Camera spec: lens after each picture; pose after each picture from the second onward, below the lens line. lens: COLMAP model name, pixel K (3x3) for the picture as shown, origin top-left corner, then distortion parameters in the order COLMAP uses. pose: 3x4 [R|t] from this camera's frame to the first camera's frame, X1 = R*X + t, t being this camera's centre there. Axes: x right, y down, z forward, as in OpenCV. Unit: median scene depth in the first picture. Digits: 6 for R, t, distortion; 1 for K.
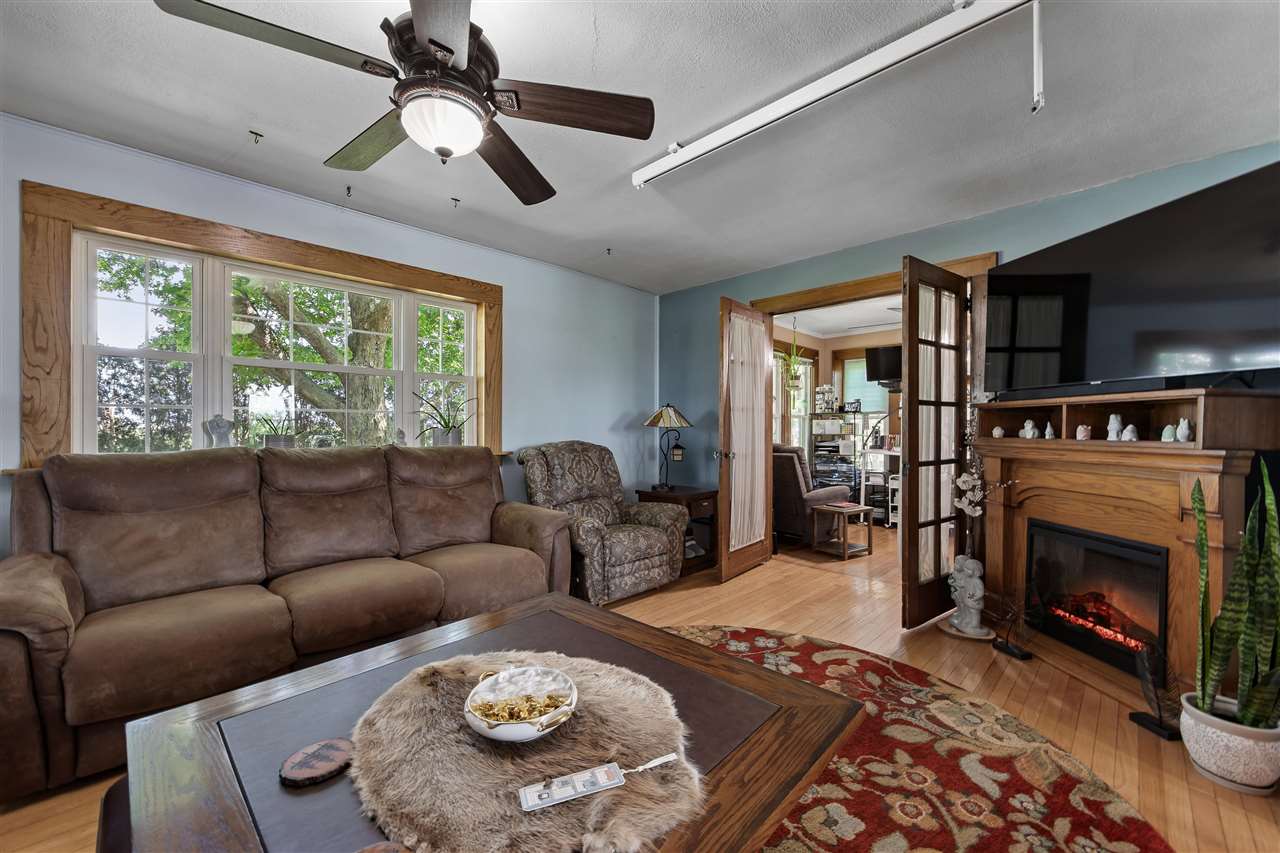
lens RADIAL K [[500.9, 0, 648.6], [0, 500.9, 431.2], [0, 0, 1]] dist [-0.000399, 0.000273]
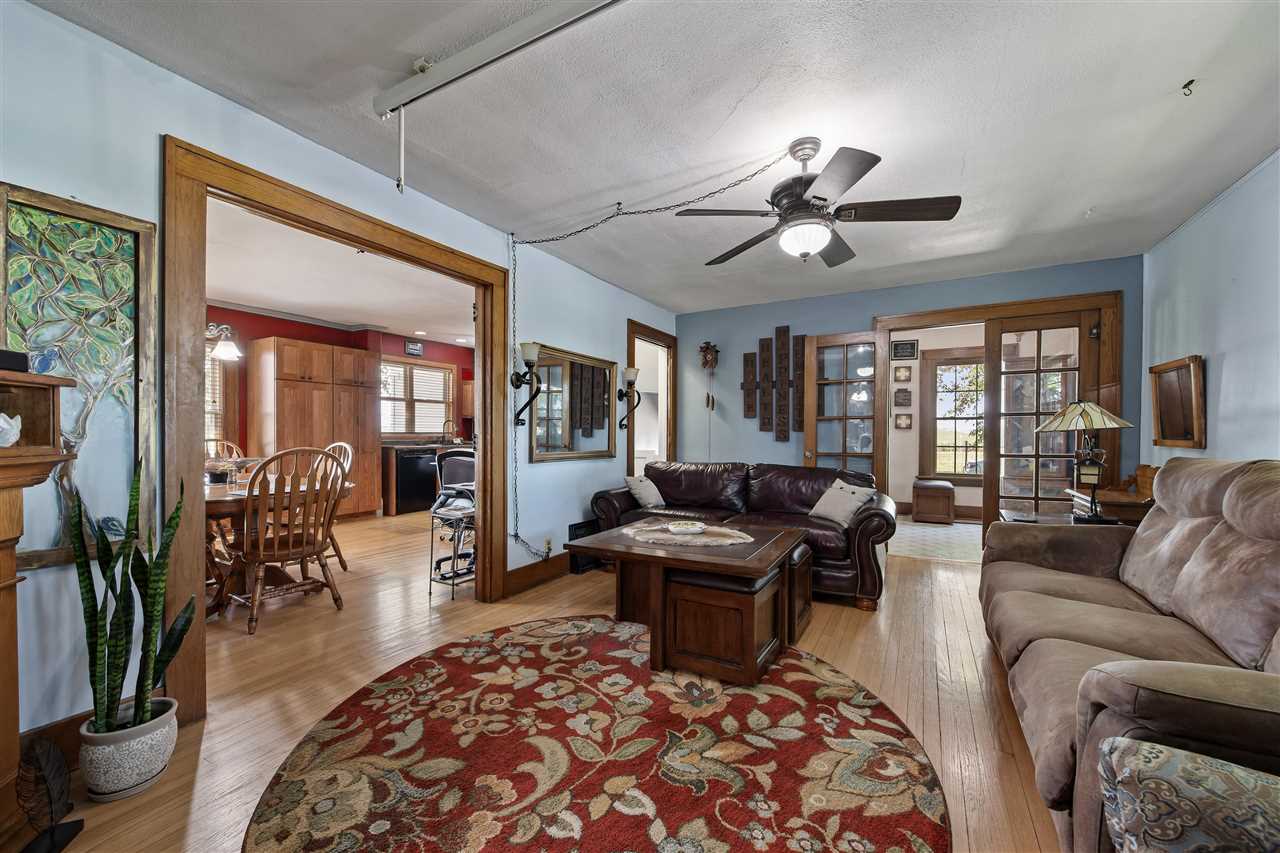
lens RADIAL K [[500.9, 0, 644.1], [0, 500.9, 429.3], [0, 0, 1]] dist [-0.000399, 0.000273]
pose [[-0.966687, -0.003612, -0.255937, 0.439685], [-0.004383, 0.999987, 0.002442, -0.018816], [0.255925, 0.003482, -0.966690, 2.246776]]
